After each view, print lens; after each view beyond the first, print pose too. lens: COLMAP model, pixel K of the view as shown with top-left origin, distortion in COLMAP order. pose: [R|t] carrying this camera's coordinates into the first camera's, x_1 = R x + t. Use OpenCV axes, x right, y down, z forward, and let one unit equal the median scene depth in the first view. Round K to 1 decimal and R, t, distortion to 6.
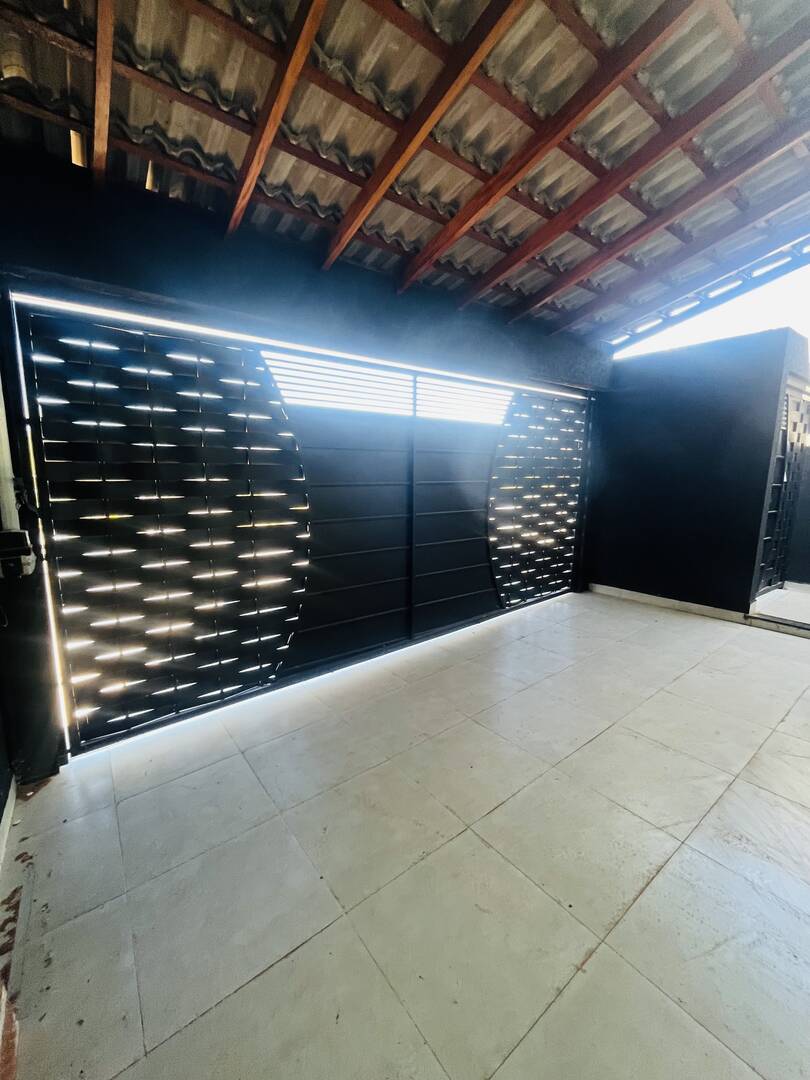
lens RADIAL K [[435.7, 0, 406.1], [0, 435.7, 537.7], [0, 0, 1]] dist [-0.007472, 0.000748]
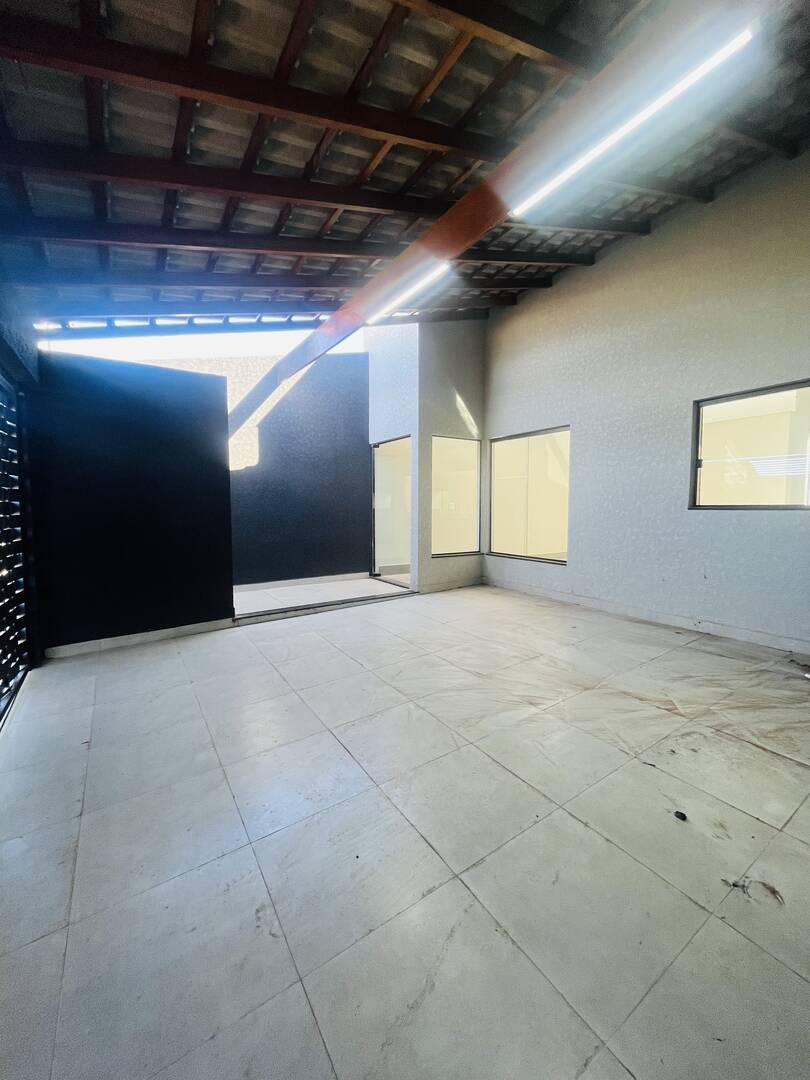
lens RADIAL K [[435.7, 0, 404.6], [0, 435.7, 540.3], [0, 0, 1]] dist [-0.007472, 0.000748]
pose [[0.064368, -0.087484, 0.994084, -0.336981], [0.165858, 0.983233, 0.075790, -0.040708], [-0.984047, 0.159998, 0.077799, 0.466296]]
